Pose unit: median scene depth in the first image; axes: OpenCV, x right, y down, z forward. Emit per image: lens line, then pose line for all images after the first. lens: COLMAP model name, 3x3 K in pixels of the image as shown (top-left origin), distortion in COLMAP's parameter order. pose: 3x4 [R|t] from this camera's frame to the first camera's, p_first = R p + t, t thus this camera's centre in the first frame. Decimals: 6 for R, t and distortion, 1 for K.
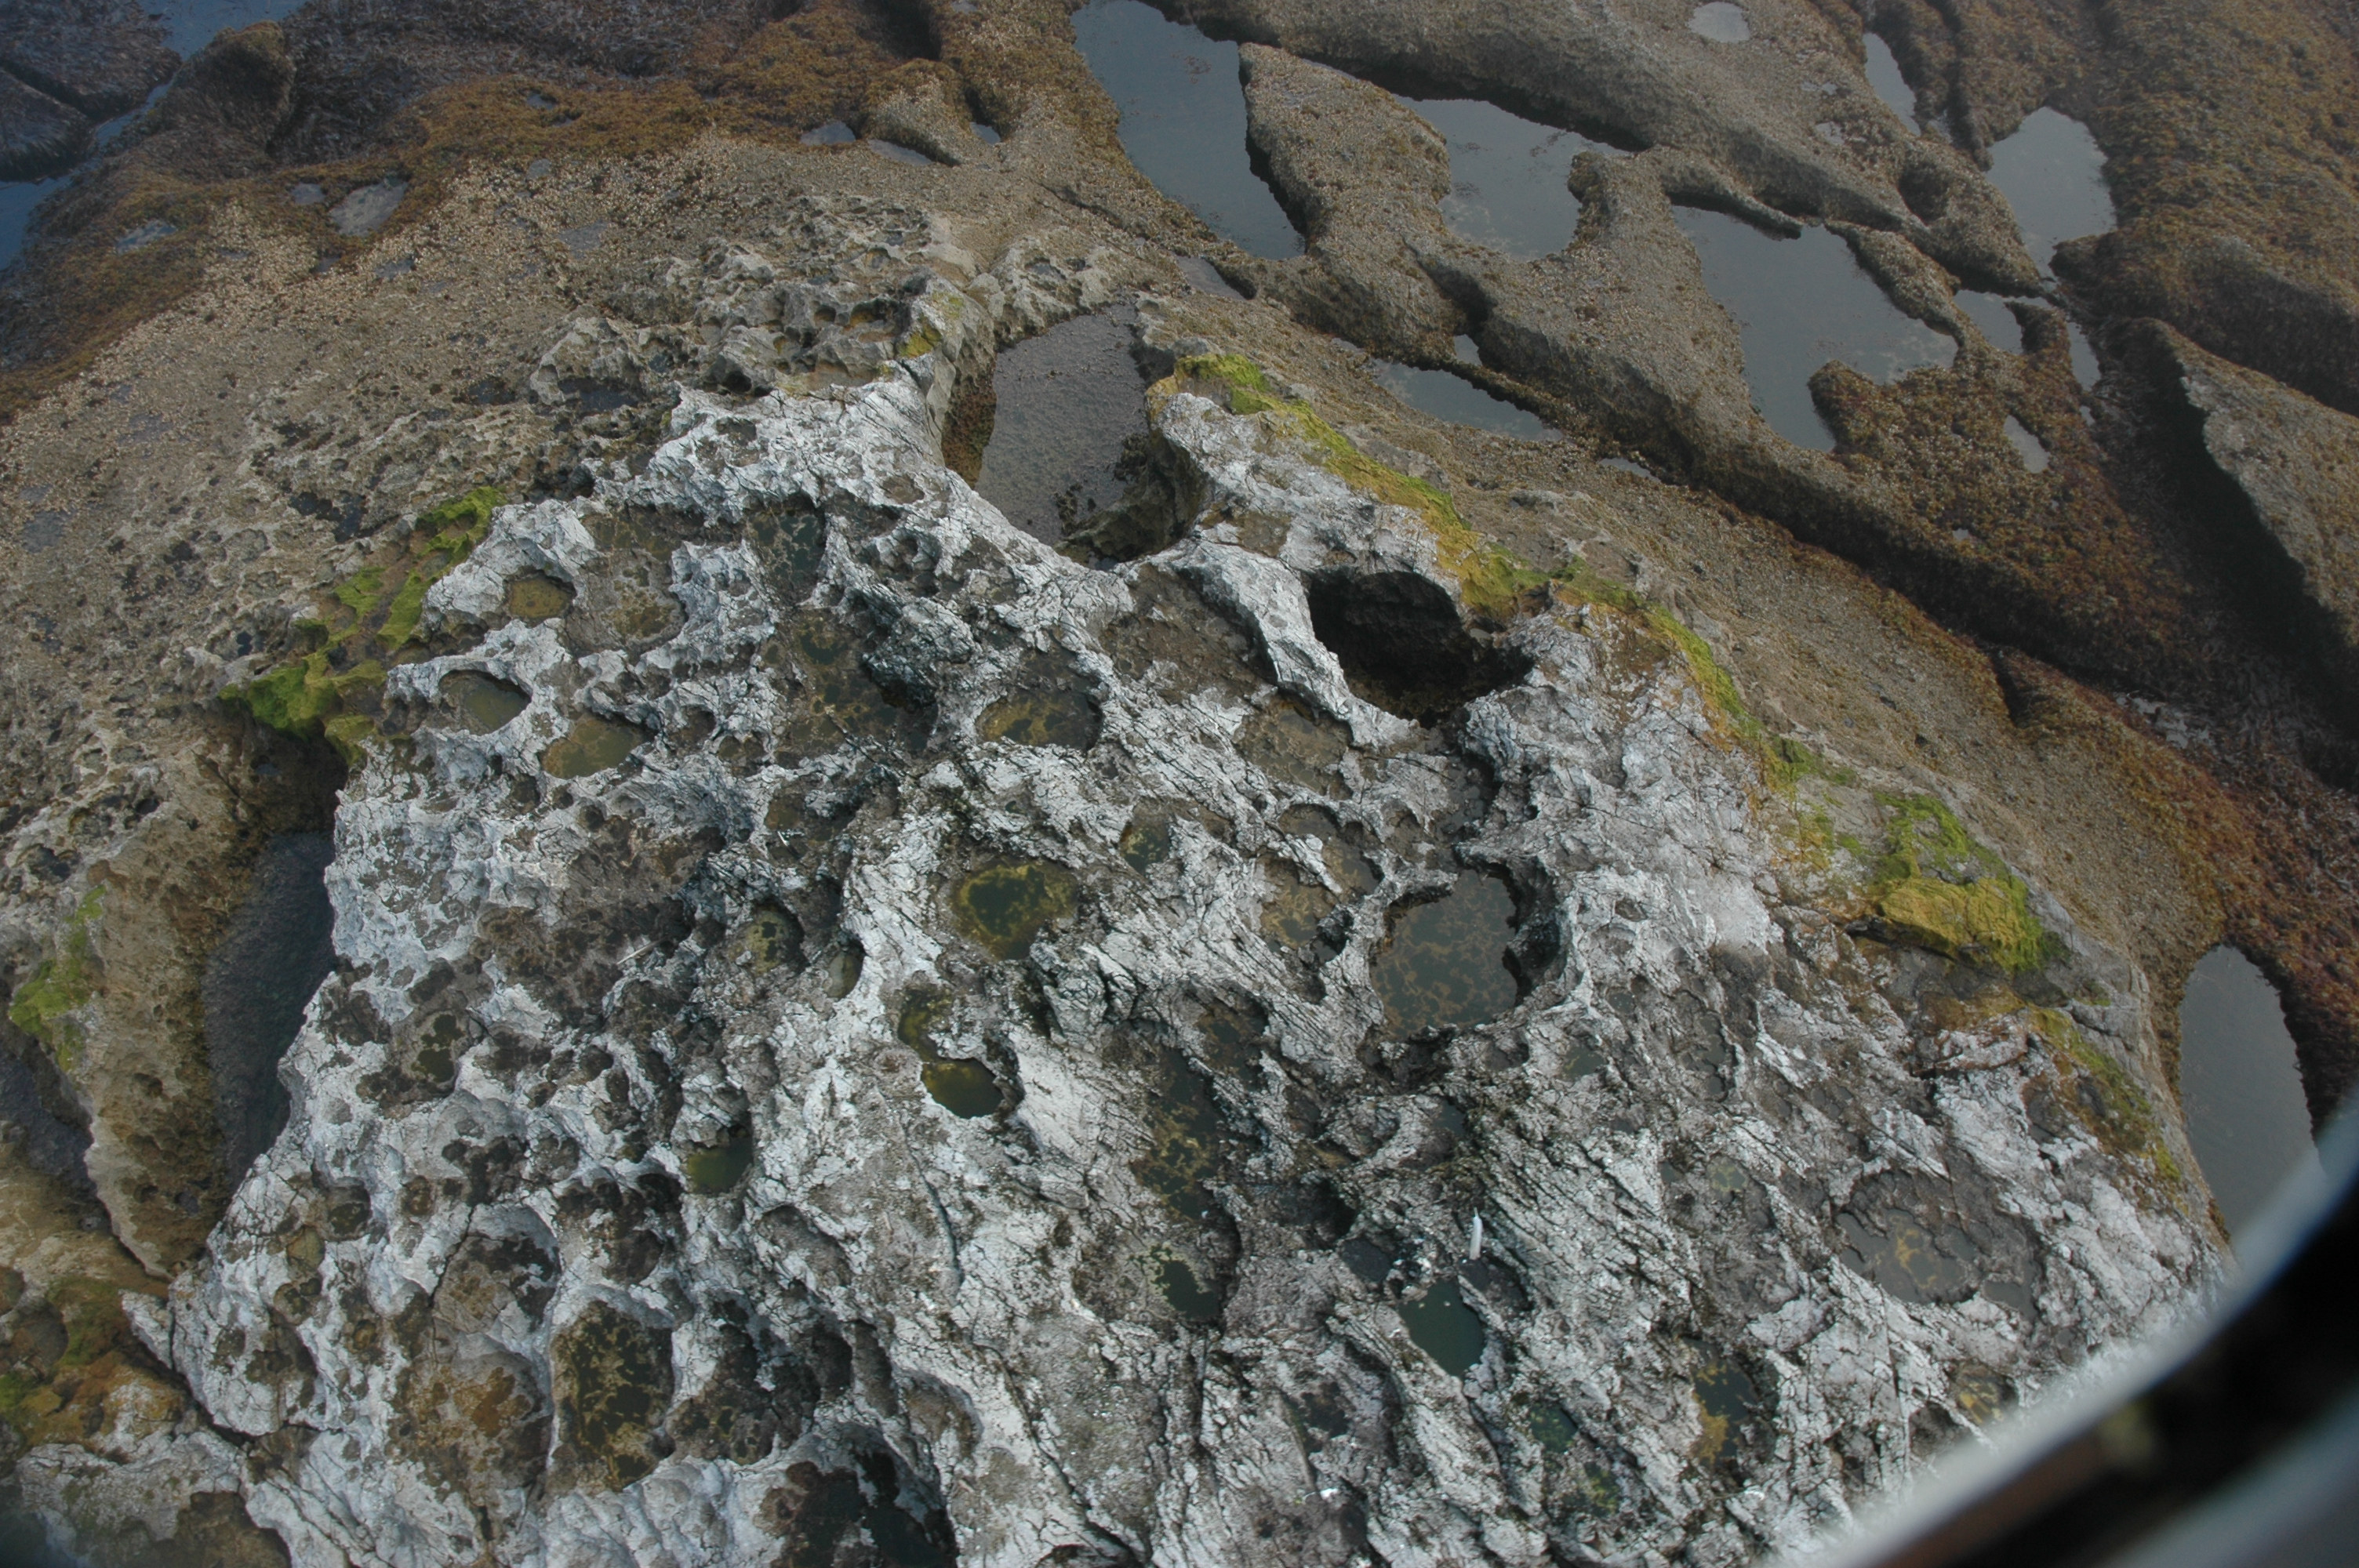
lens RADIAL K [[1860.7, 0, 1179.5], [0, 1860.7, 784.0], [0, 0, 1]] dist [-0.184224, 0.176868]
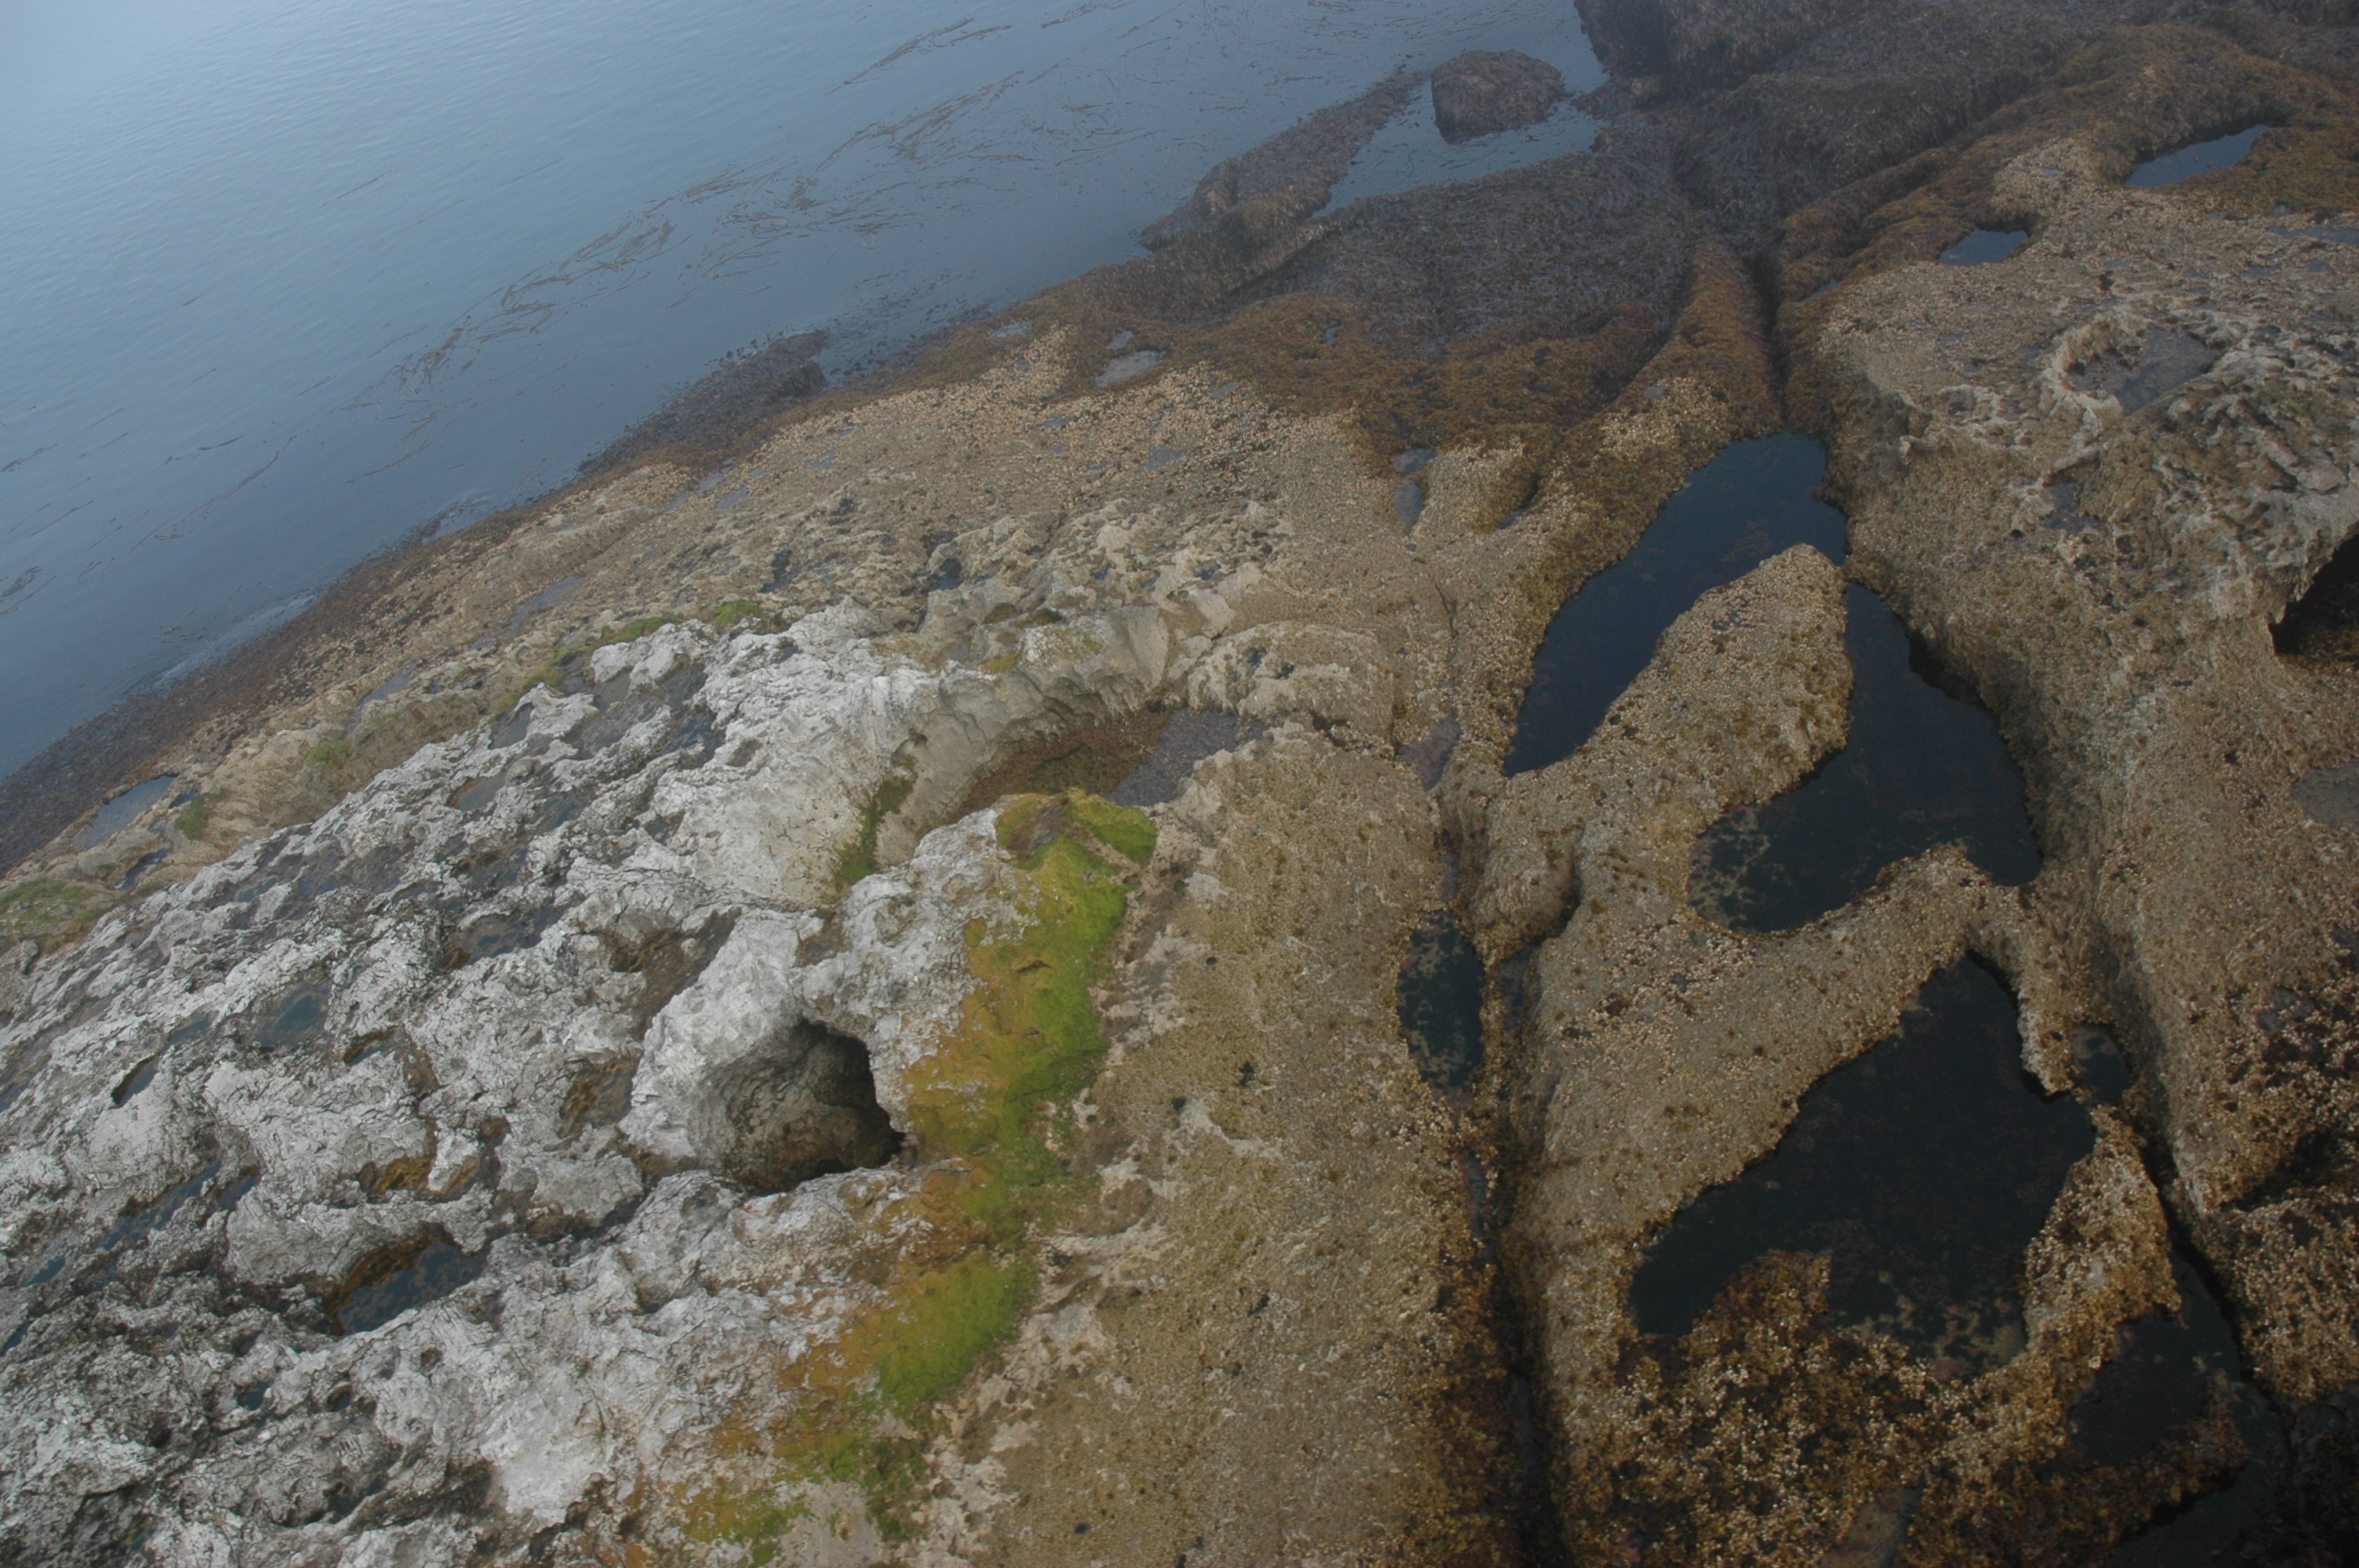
lens RADIAL K [[1860.7, 0, 1179.5], [0, 1860.7, 784.0], [0, 0, 1]] dist [-0.184224, 0.176868]
pose [[0.501714, 0.479539, -0.719948, 1.057692], [-0.508374, 0.836837, 0.203122, -0.652094], [0.699885, 0.264094, 0.663638, 0.515052]]
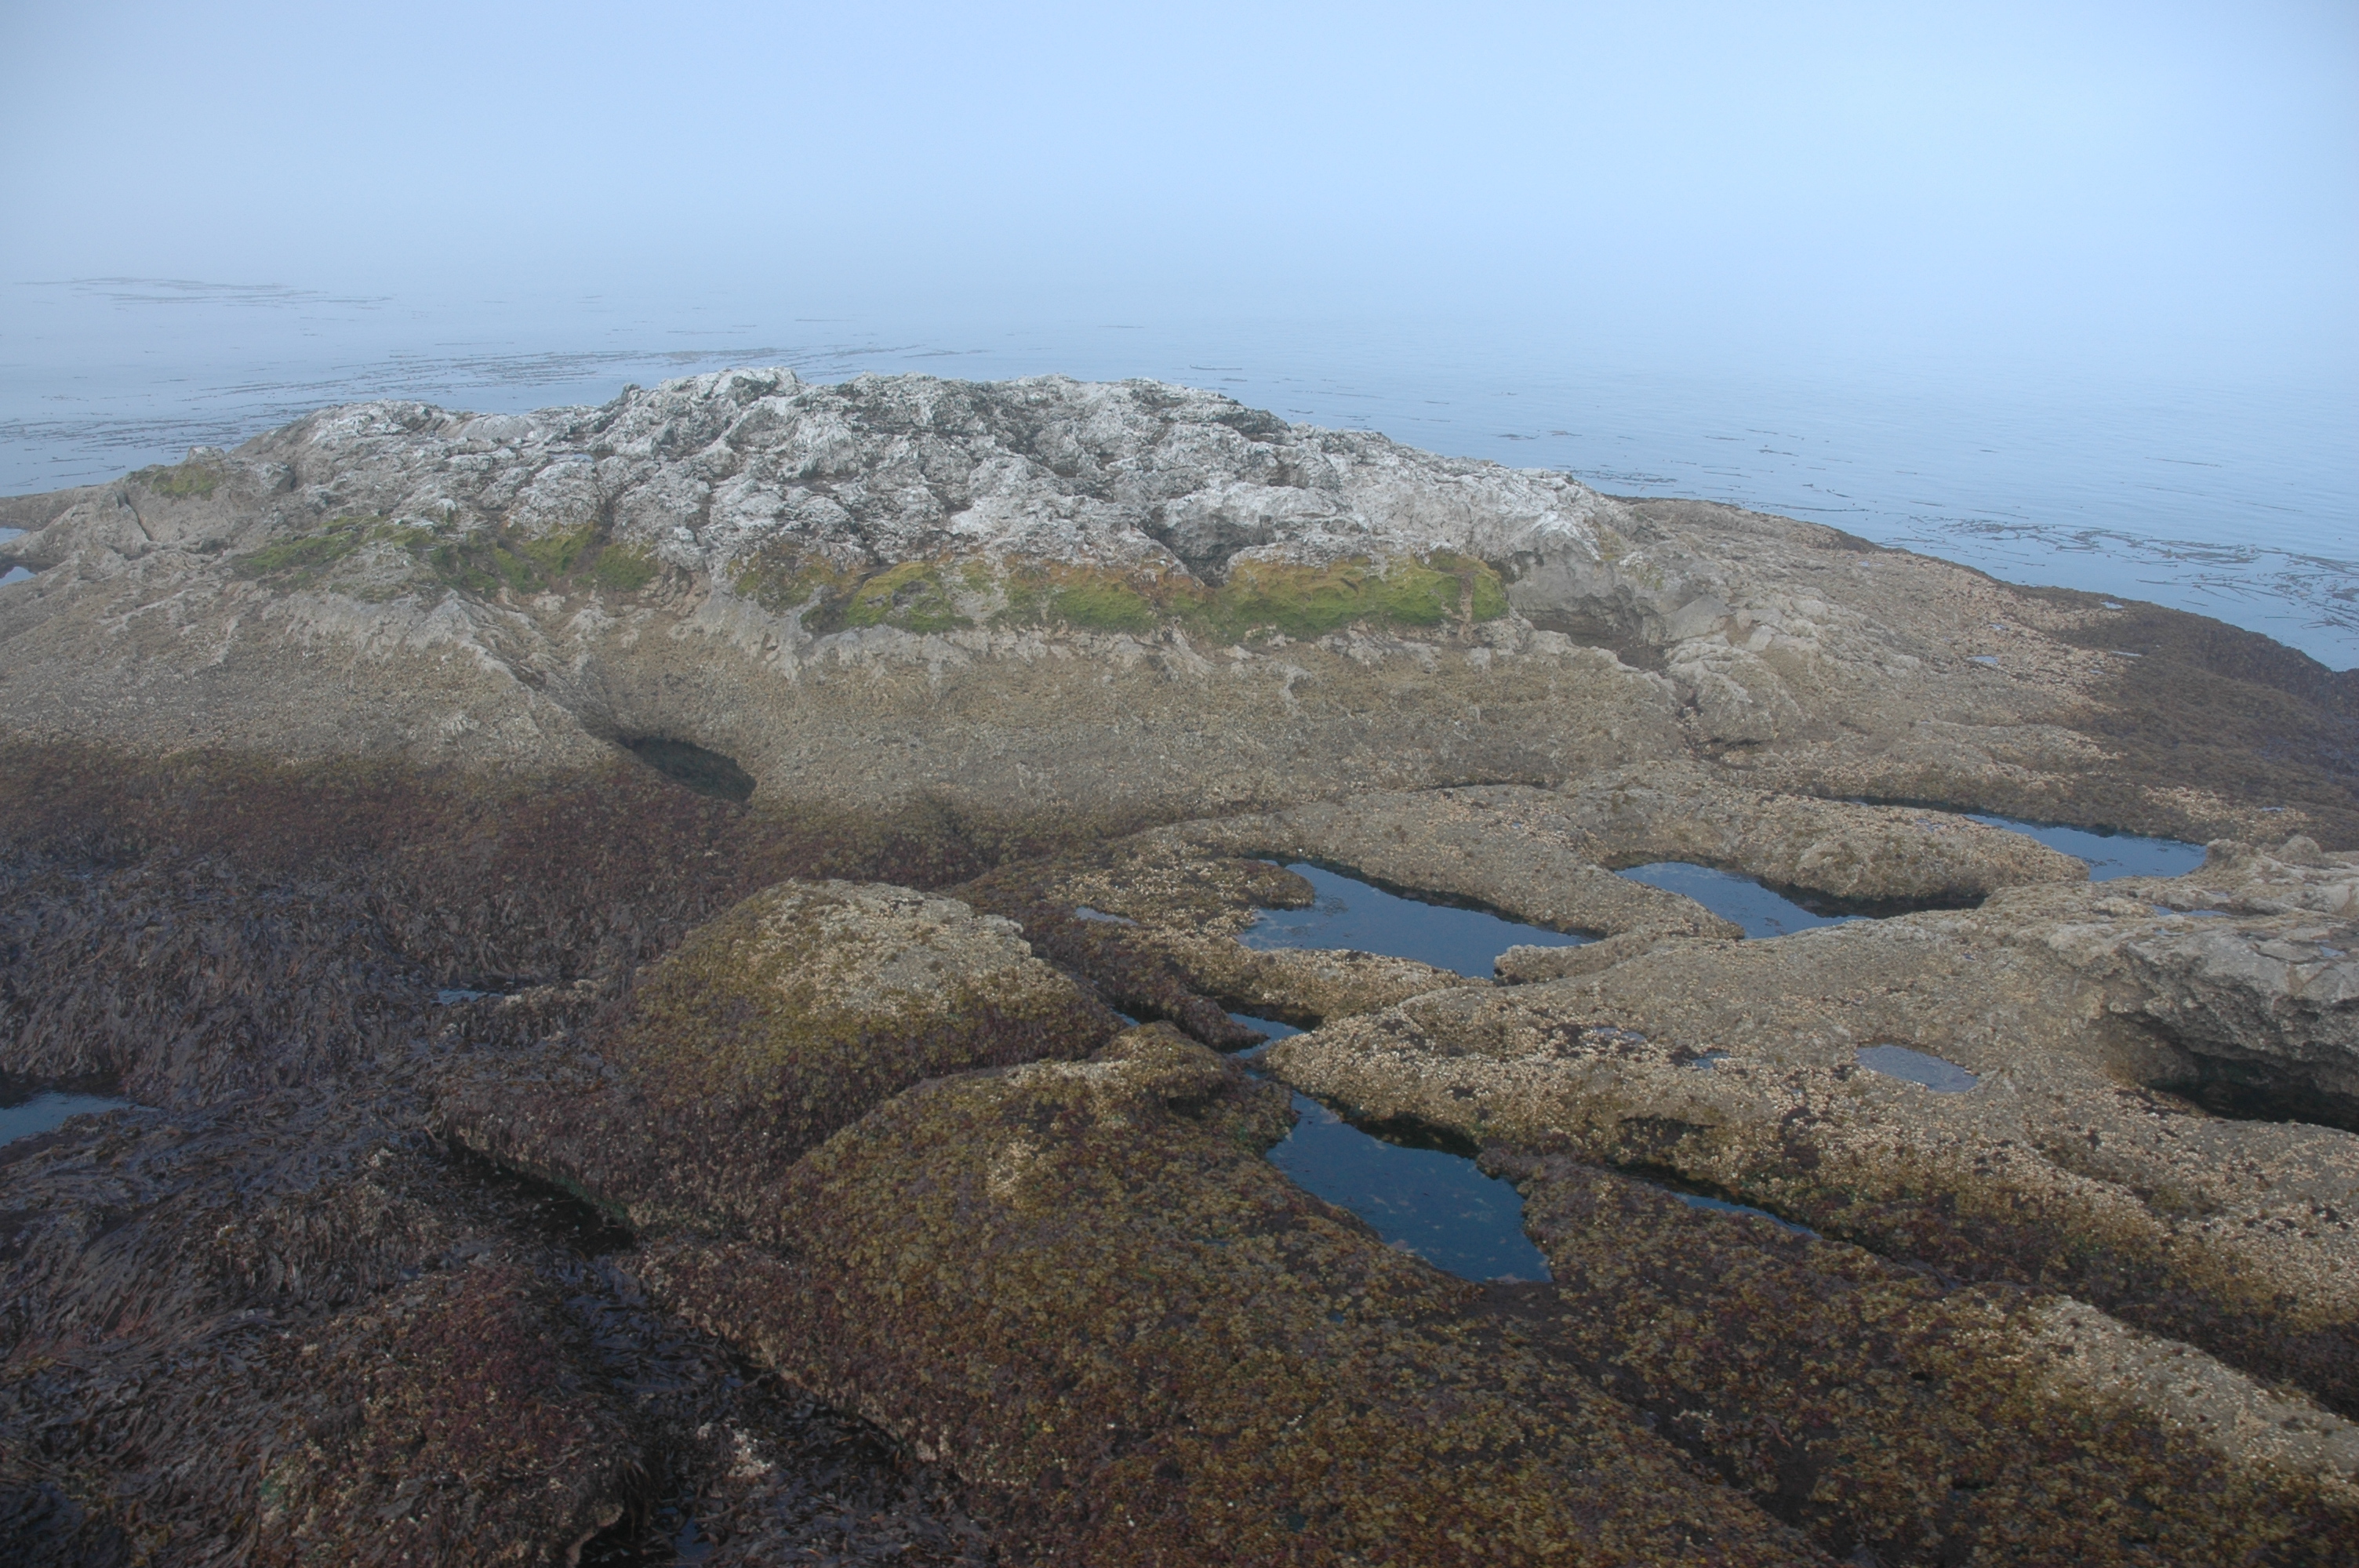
lens RADIAL K [[1860.7, 0, 1179.5], [0, 1860.7, 784.0], [0, 0, 1]] dist [-0.184224, 0.176868]
pose [[-0.663393, 0.267397, -0.698863, 1.775799], [-0.591804, 0.384051, 0.708712, -1.504700], [0.457906, 0.883744, -0.096530, 1.646057]]
